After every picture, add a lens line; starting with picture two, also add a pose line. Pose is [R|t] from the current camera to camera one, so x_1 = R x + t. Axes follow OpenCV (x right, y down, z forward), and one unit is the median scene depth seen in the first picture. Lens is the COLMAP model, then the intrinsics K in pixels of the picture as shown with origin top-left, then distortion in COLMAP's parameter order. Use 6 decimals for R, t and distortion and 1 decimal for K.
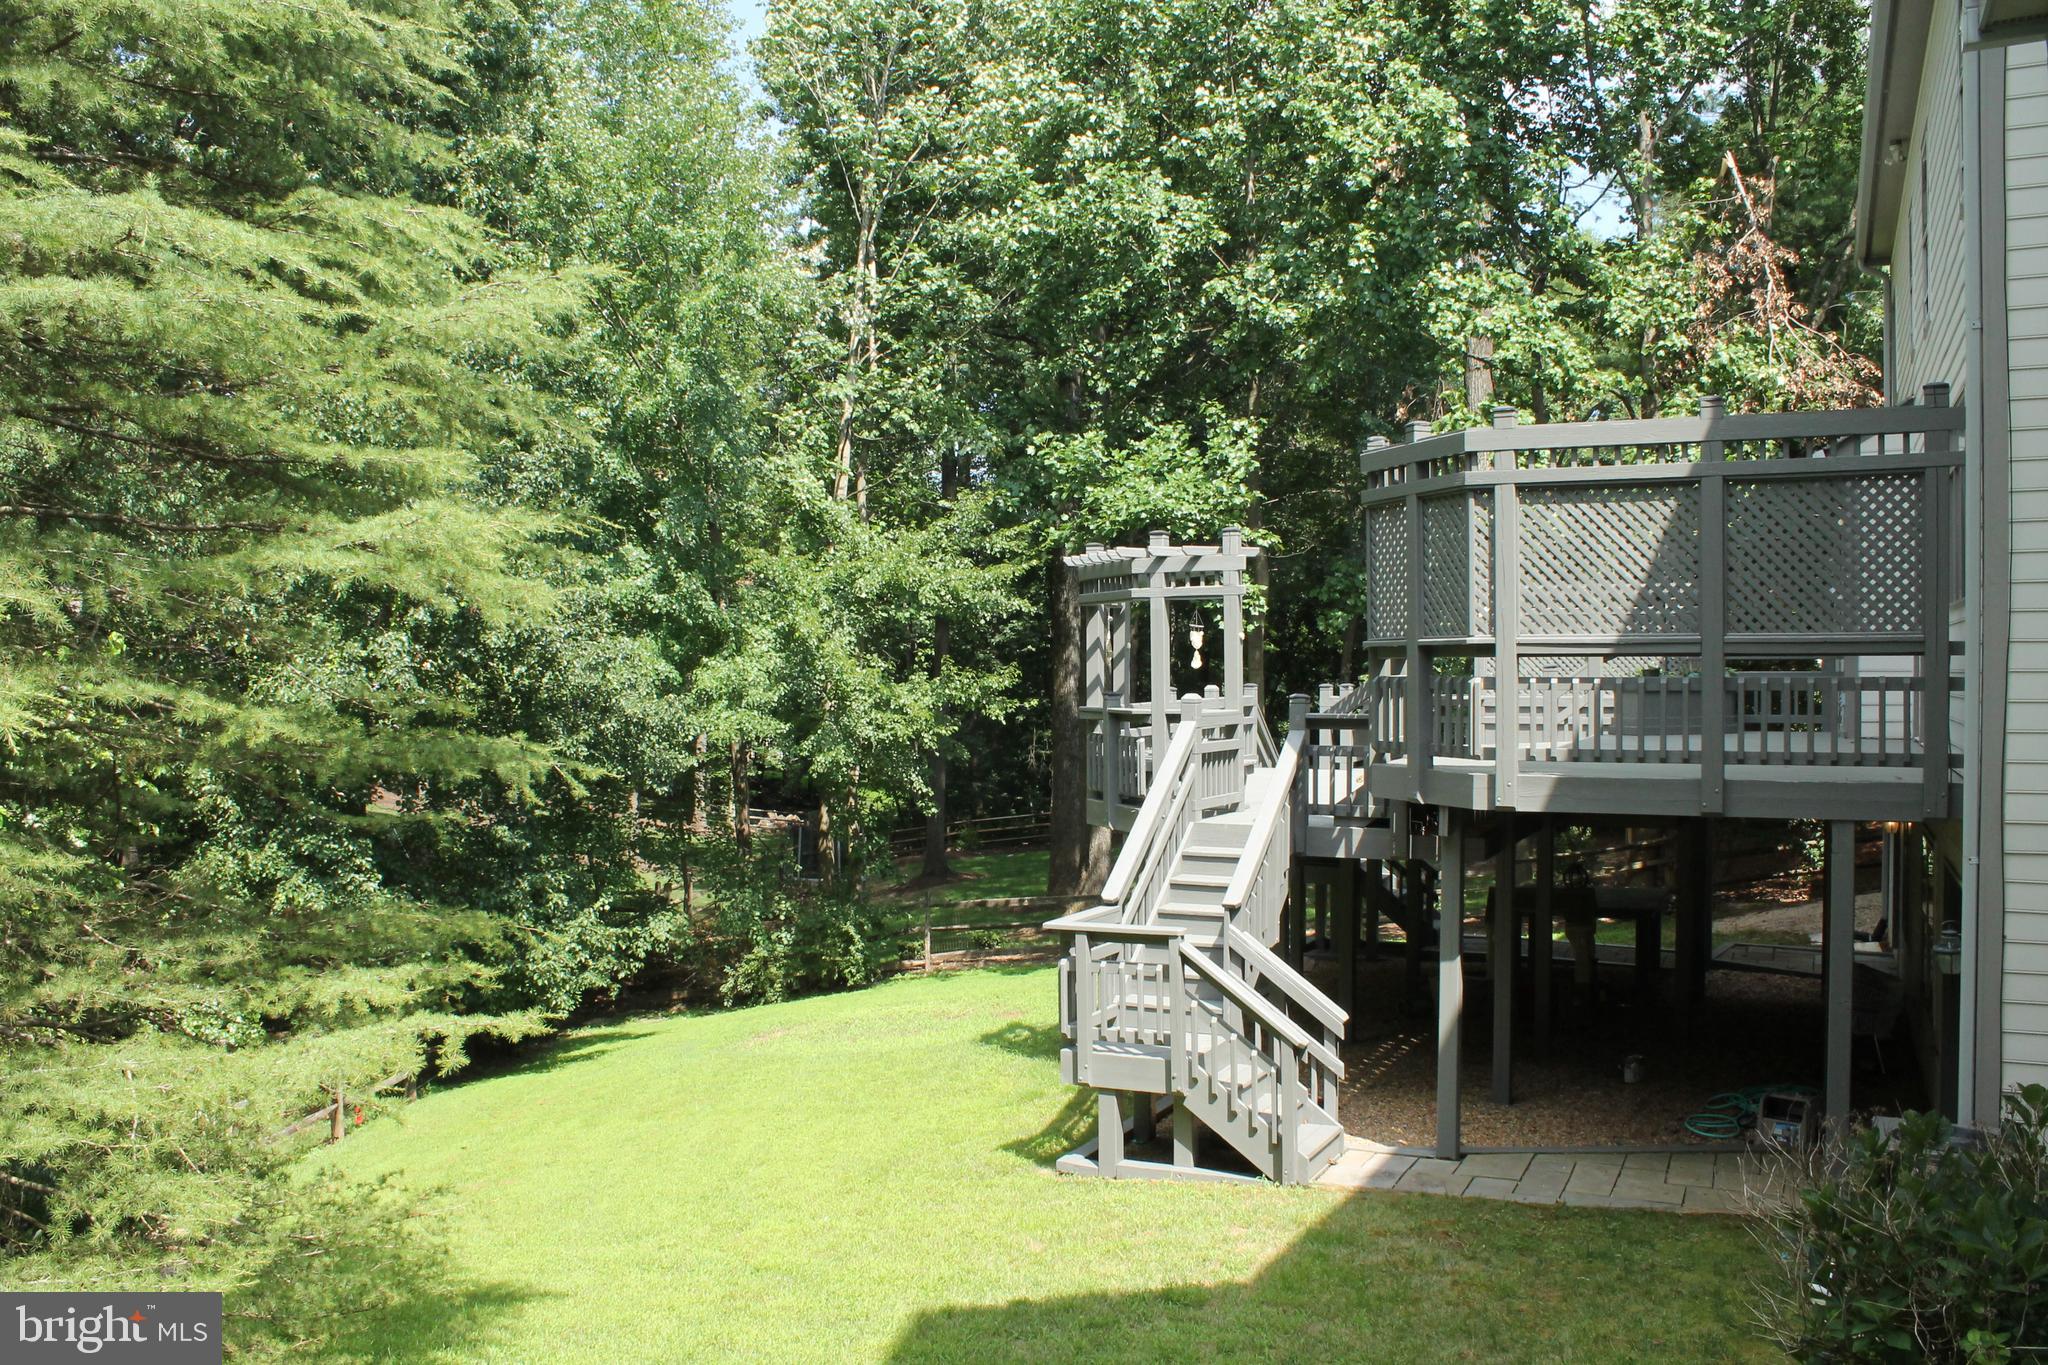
lens RADIAL K [[1751.8, 0, 1023.9], [0, 1751.8, 704.1], [0, 0, 1]] dist [-0.177417, 0.218785]
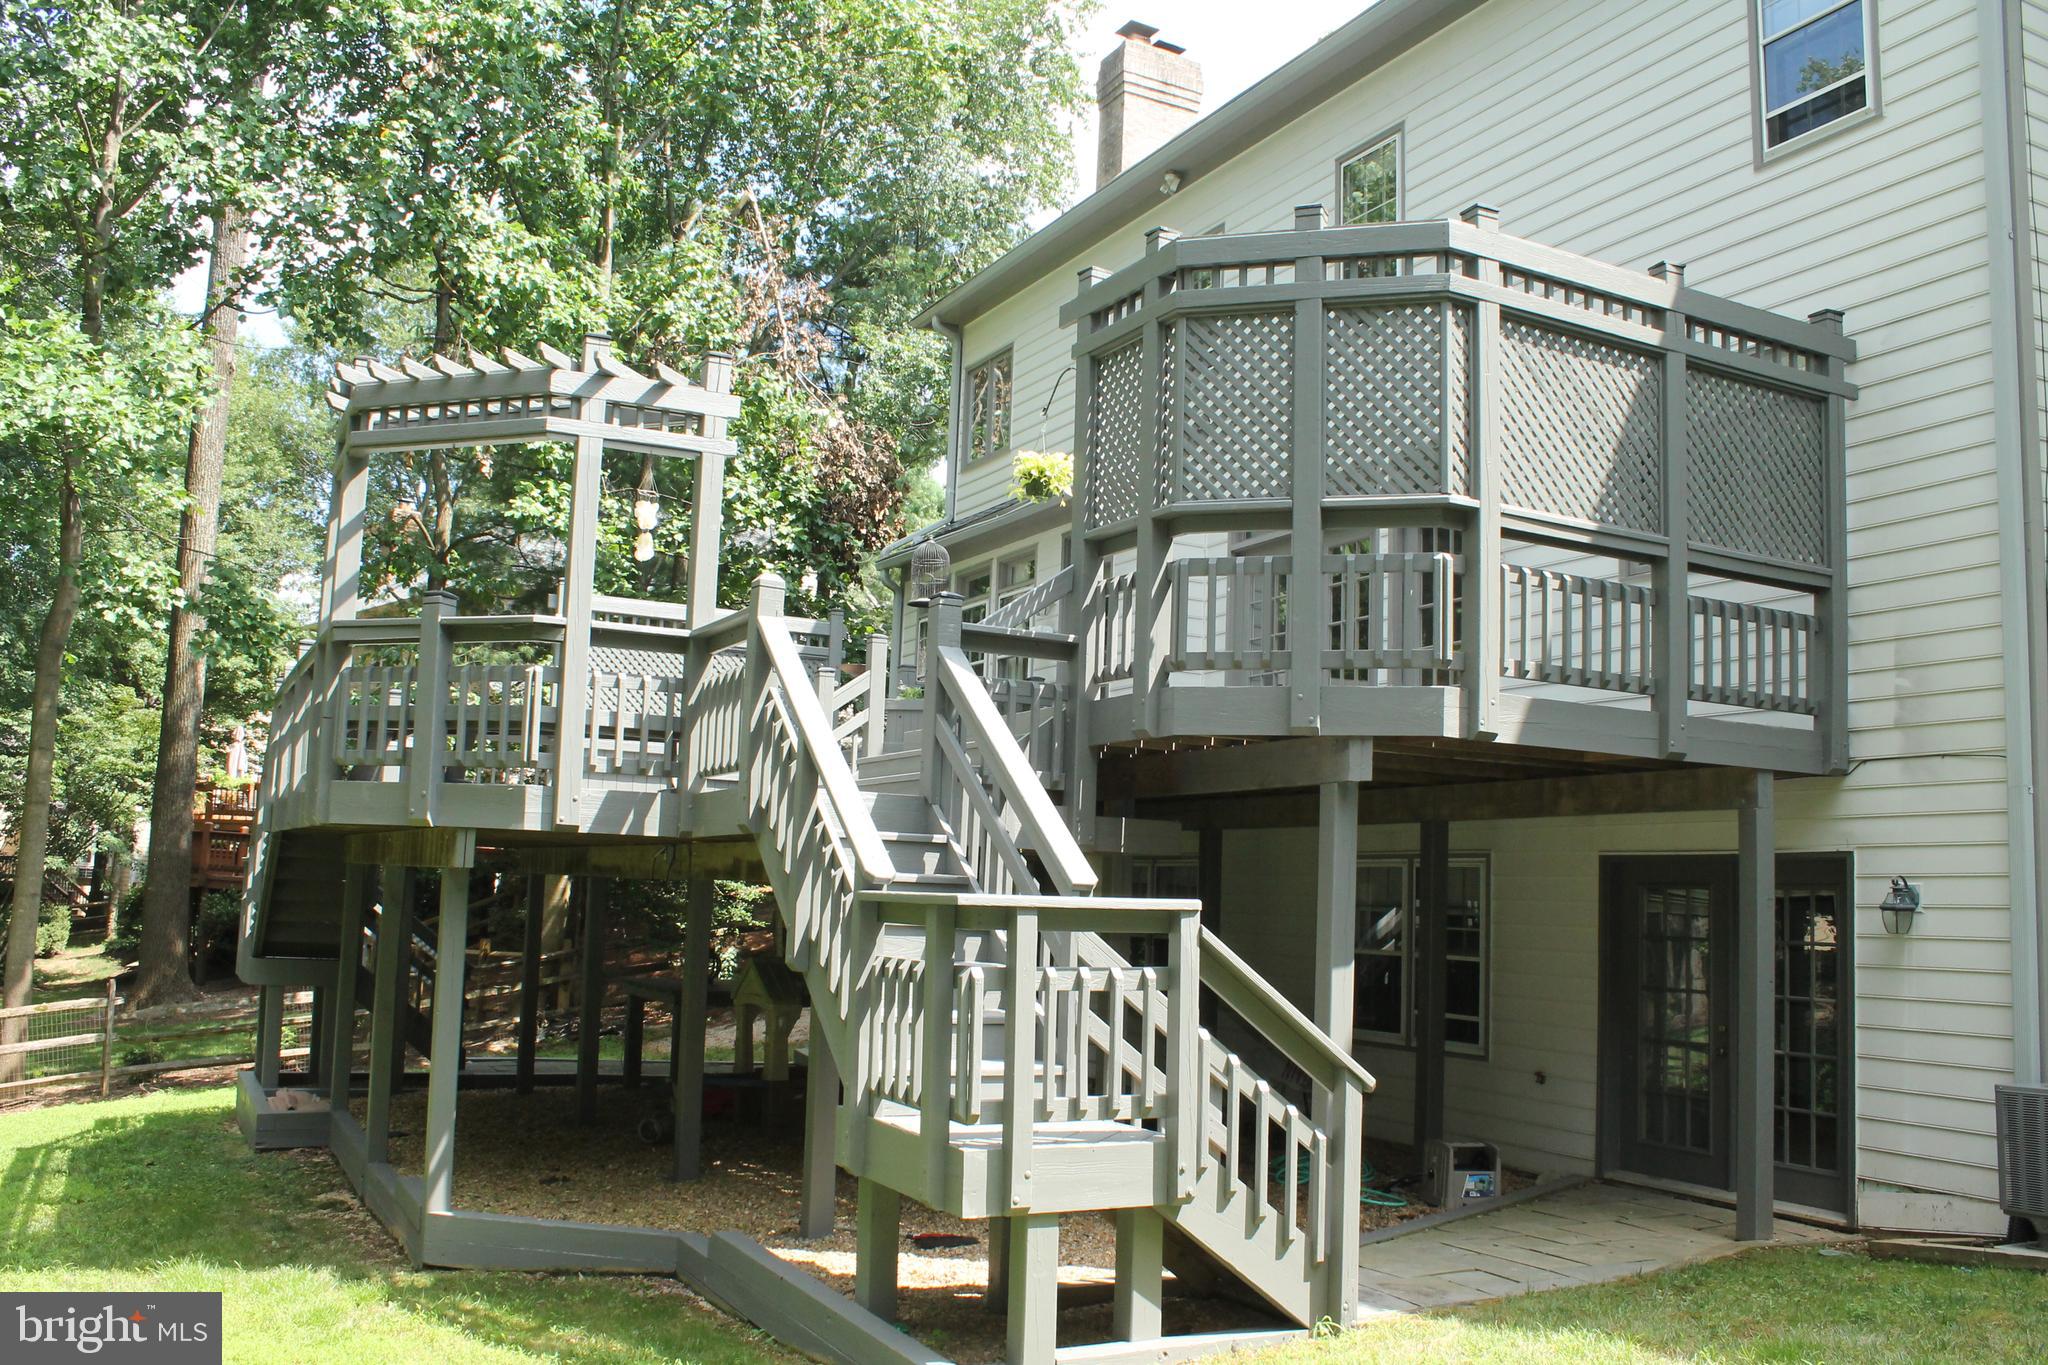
lens RADIAL K [[1751.8, 0, 1023.9], [0, 1751.8, 704.1], [0, 0, 1]] dist [-0.177417, 0.218785]
pose [[0.586854, 0.114579, 0.801545, -0.410883], [-0.016644, 0.991435, -0.129537, 0.142293], [-0.809522, 0.062678, 0.583734, 0.724567]]
